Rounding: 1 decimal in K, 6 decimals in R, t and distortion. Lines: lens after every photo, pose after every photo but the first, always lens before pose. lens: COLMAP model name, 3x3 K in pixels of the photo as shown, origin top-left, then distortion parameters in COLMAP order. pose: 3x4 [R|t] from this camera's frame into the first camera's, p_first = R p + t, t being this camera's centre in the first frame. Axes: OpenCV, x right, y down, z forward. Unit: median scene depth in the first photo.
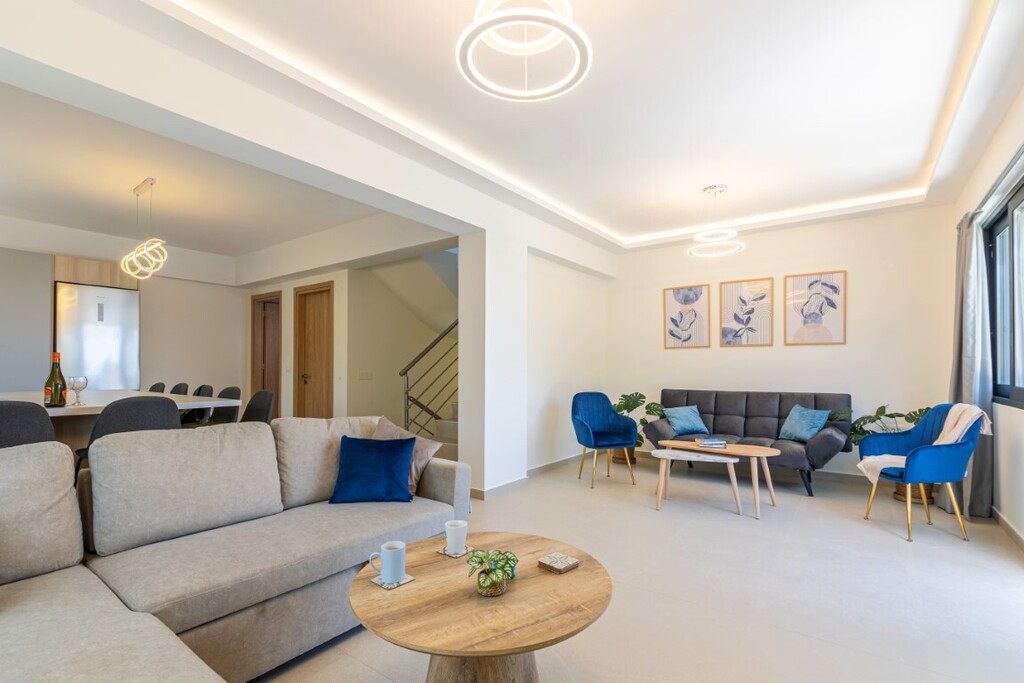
lens RADIAL K [[470.0, 0, 511.7], [0, 470.0, 363.2], [0, 0, 1]] dist [0.000733, 0.000056]
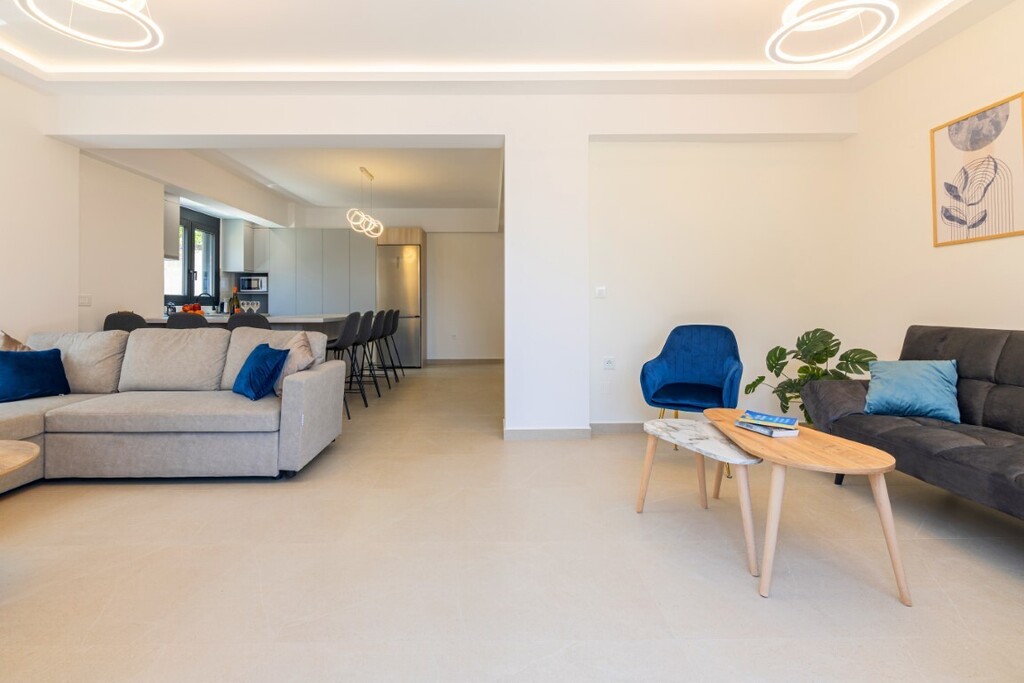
lens RADIAL K [[475.9, 0, 487.4], [0, 475.9, 312.3], [0, 0, 1]] dist [-0.003645, -0.001024]
pose [[0.606900, 0.002562, -0.794774, 0.459135], [0.012950, 0.999830, 0.013112, 0.027990], [0.794673, -0.018250, 0.606764, 0.315612]]
